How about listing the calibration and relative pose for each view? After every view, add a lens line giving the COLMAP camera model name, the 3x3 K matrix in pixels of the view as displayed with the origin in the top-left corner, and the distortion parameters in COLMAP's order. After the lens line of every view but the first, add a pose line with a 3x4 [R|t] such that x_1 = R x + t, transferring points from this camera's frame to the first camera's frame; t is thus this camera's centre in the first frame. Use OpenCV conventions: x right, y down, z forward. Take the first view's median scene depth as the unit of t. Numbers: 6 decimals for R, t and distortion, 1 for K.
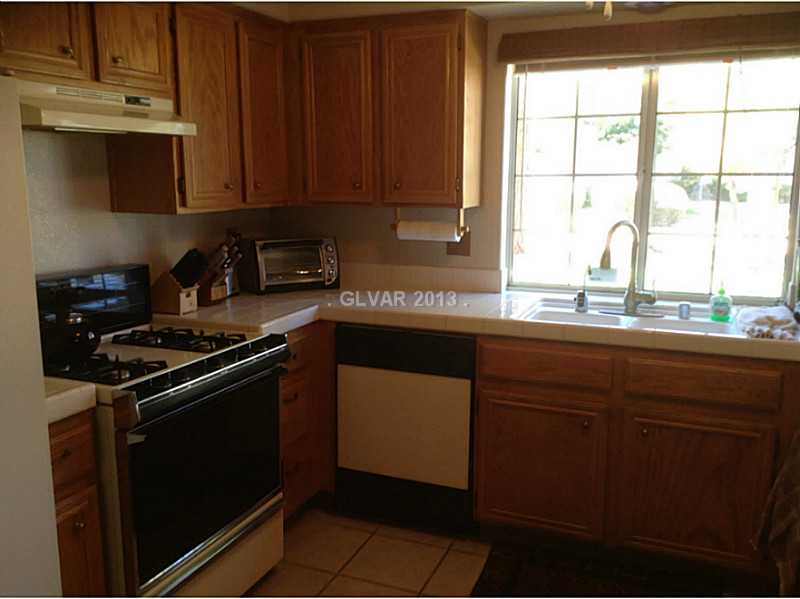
lens RADIAL K [[728.2, 0, 403.6], [0, 728.2, 304.6], [0, 0, 1]] dist [0.138824, -0.252394]
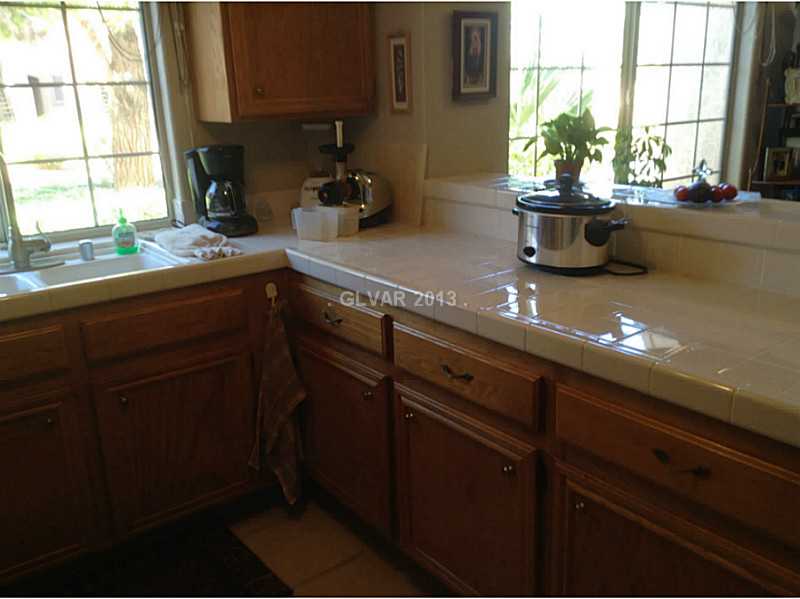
lens RADIAL K [[728.2, 0, 403.6], [0, 728.2, 304.6], [0, 0, 1]] dist [0.138824, -0.252394]
pose [[0.477194, -0.263150, 0.838474, -0.171264], [0.179706, 0.963173, 0.200011, -0.036633], [-0.860228, 0.055235, 0.506910, 0.275700]]
